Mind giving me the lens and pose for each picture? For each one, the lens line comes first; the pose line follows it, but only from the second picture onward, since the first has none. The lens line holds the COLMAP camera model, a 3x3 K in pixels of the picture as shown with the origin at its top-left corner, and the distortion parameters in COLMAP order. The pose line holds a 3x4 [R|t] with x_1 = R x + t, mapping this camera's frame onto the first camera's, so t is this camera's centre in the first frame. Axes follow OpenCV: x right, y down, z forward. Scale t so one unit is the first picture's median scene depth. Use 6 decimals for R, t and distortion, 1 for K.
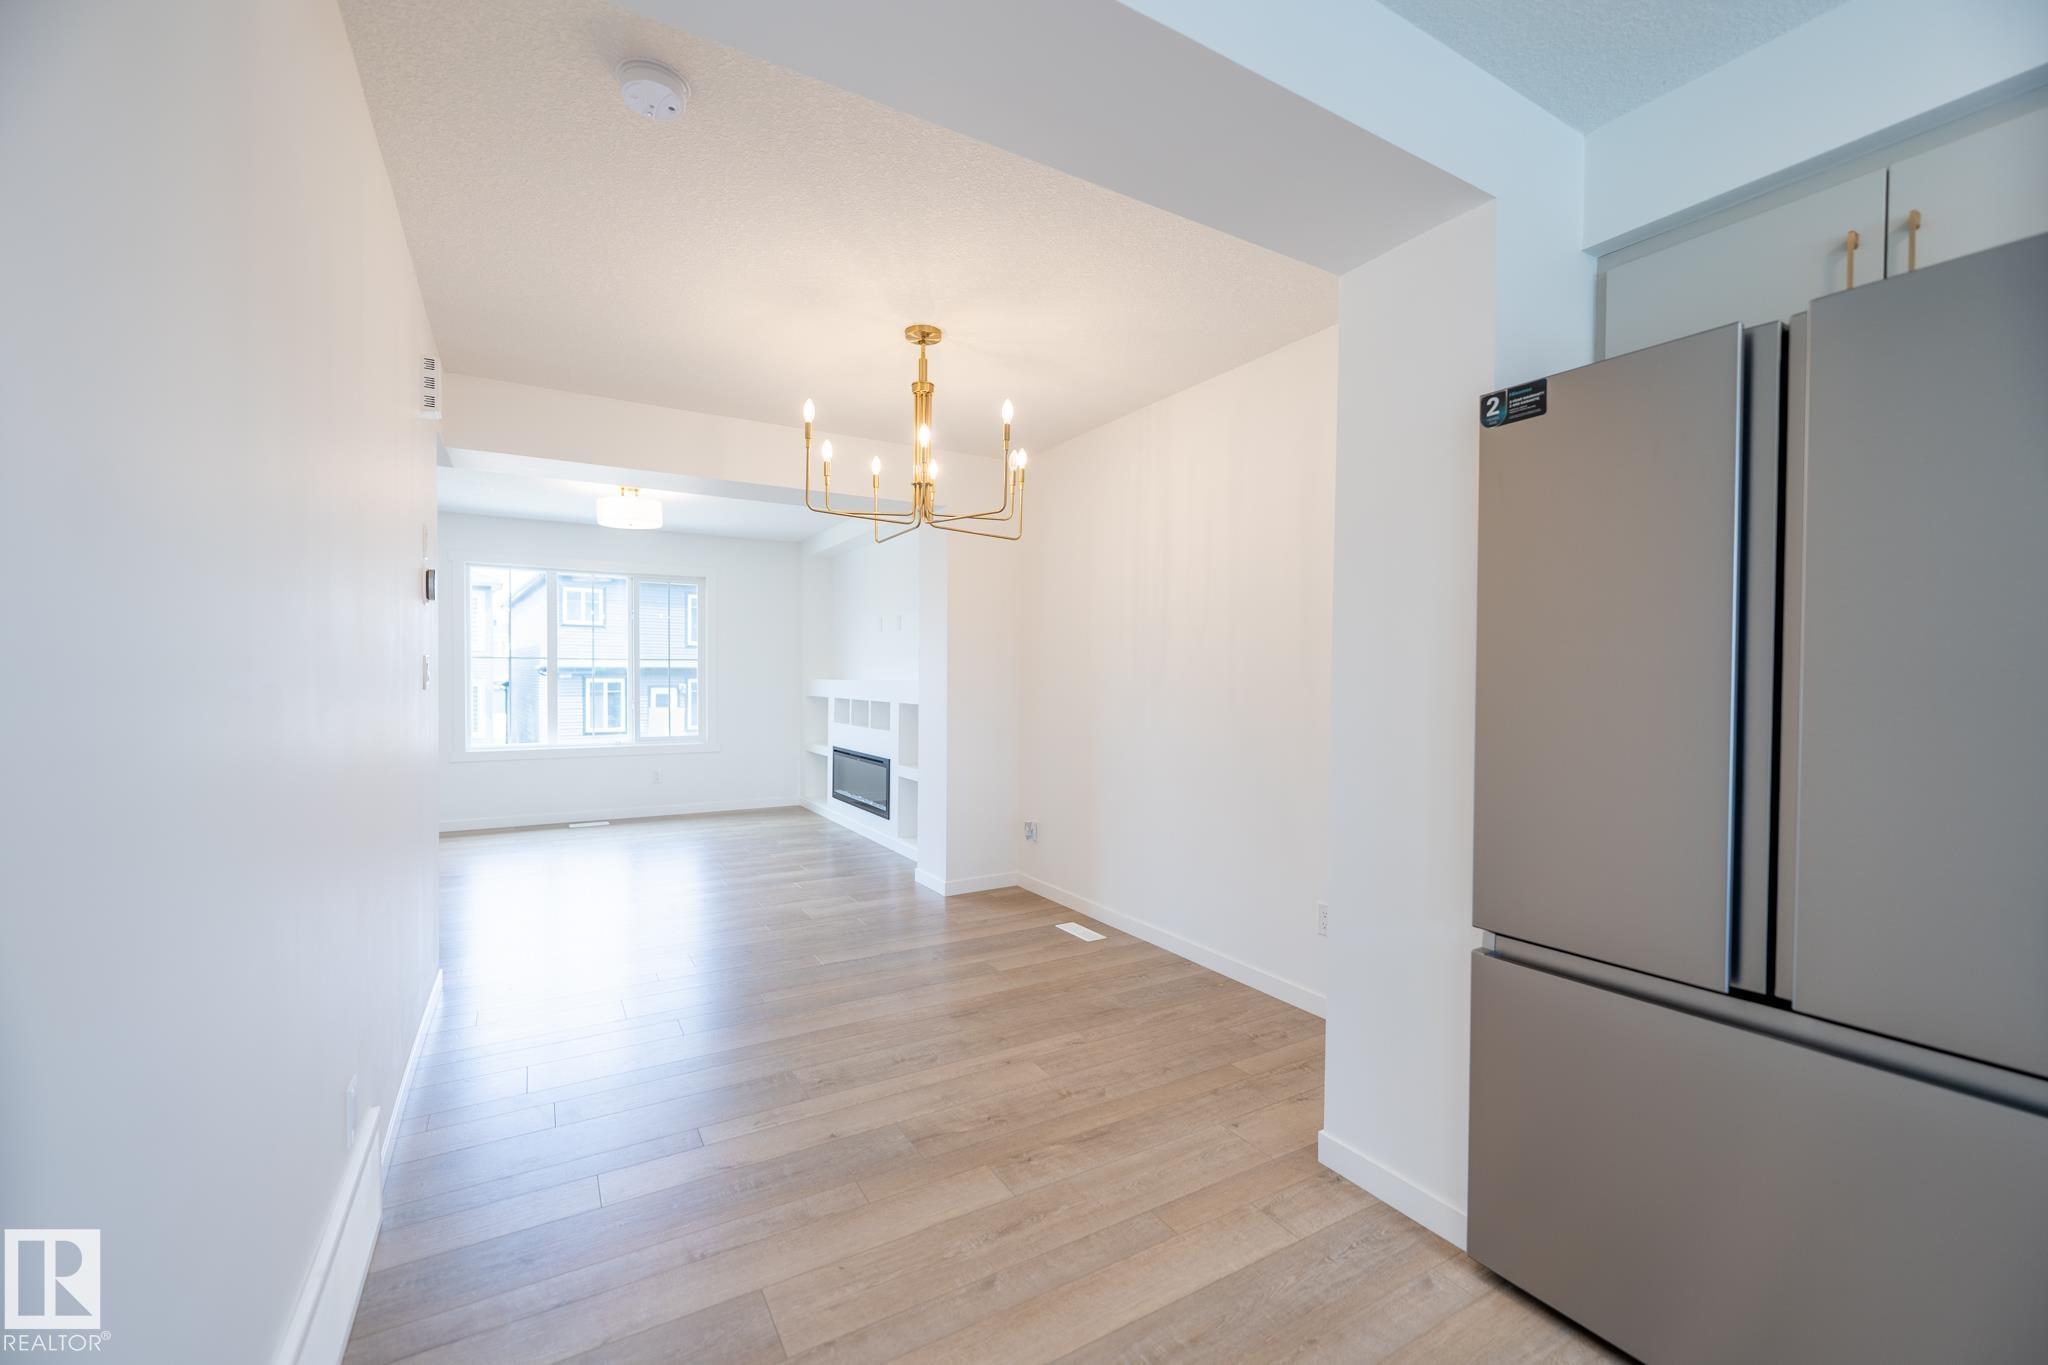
lens RADIAL K [[831.9, 0, 1024.0], [0, 831.9, 682.5], [0, 0, 1]] dist [-0.008413, 0.000228]
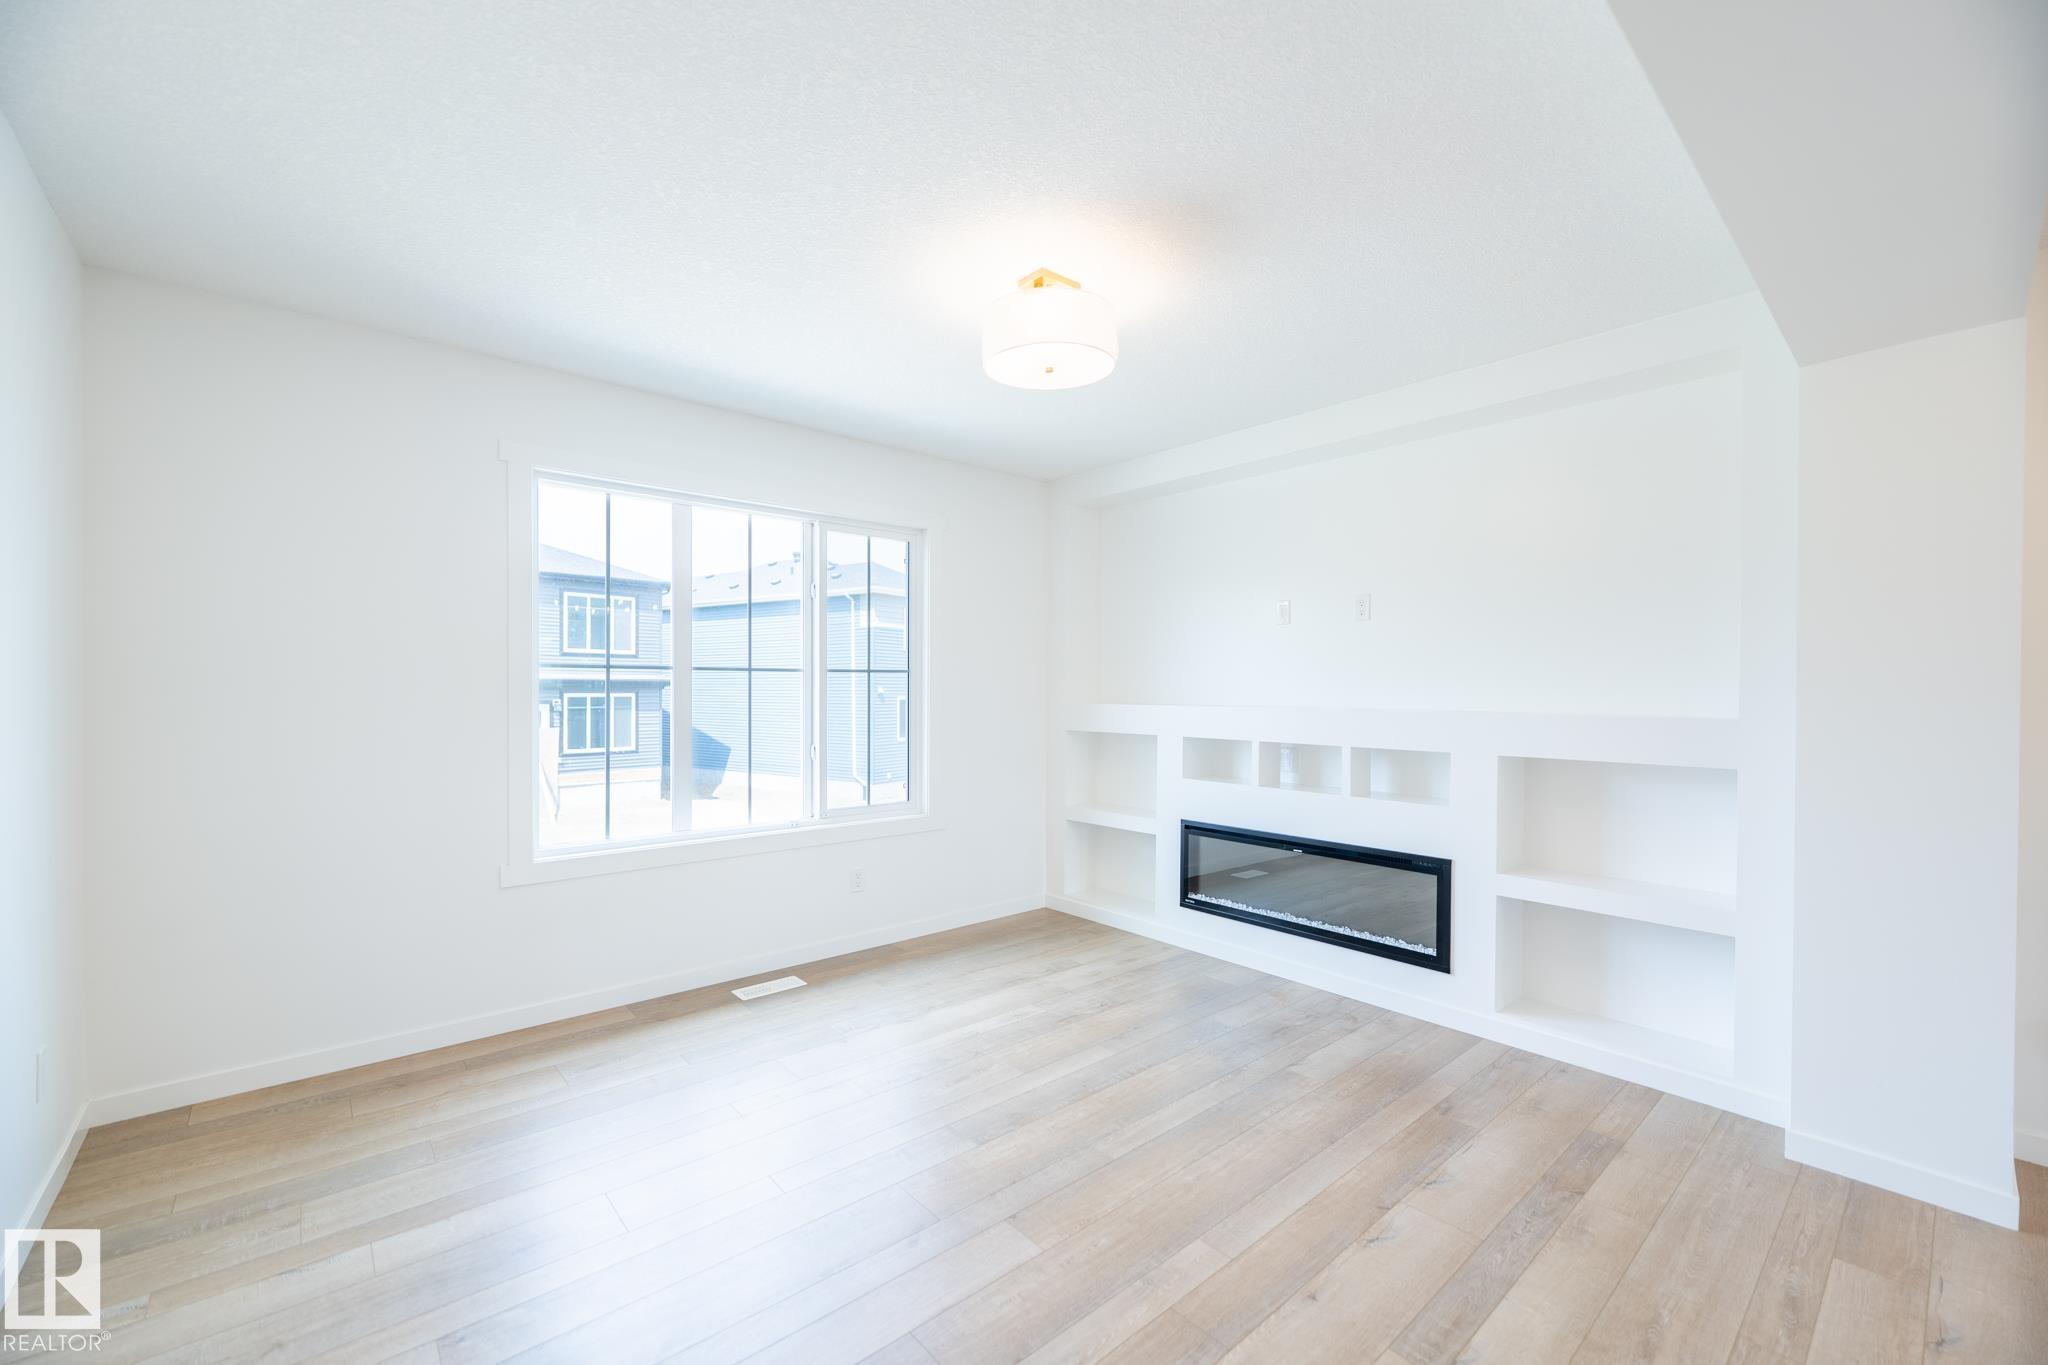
lens RADIAL K [[831.9, 0, 1024.0], [0, 831.9, 682.5], [0, 0, 1]] dist [-0.008413, 0.000228]
pose [[0.982810, 0.004822, 0.184559, -0.453400], [-0.002037, 0.999881, -0.015274, -0.011612], [-0.184611, 0.014636, 0.982703, 0.447057]]
